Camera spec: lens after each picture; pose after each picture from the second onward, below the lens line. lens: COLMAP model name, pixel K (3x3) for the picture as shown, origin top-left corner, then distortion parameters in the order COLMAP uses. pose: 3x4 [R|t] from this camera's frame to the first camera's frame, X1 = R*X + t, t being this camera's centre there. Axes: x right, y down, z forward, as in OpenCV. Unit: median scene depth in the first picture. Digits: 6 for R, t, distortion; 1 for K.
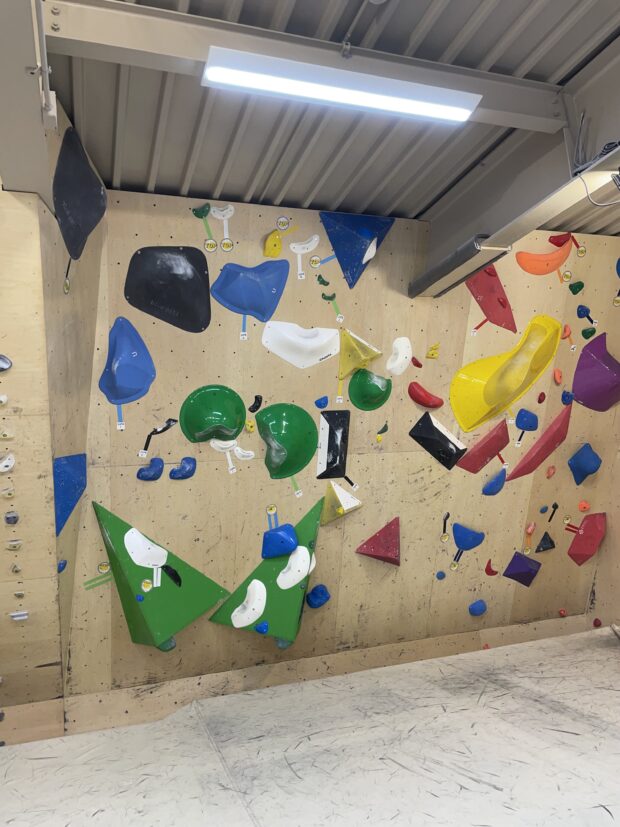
lens RADIAL K [[624.9, 0, 321.5], [0, 624.9, 409.0], [0, 0, 1]] dist [0.088023, -0.115502]
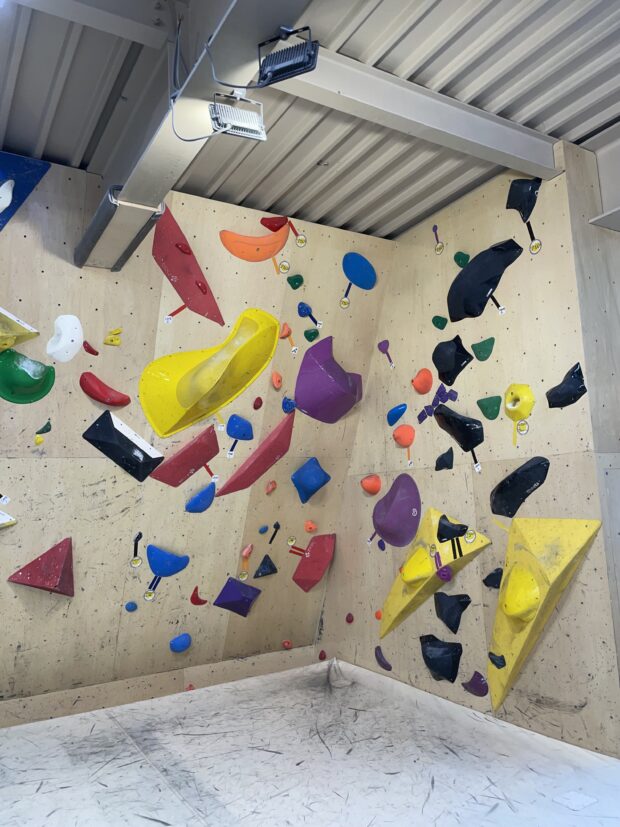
lens RADIAL K [[624.9, 0, 312.9], [0, 624.9, 412.2], [0, 0, 1]] dist [0.088023, -0.115502]
pose [[0.979655, 0.060109, 0.191475, 0.271322], [-0.058015, 0.998179, -0.016531, 0.004839], [-0.192120, 0.005086, 0.981358, 0.133026]]
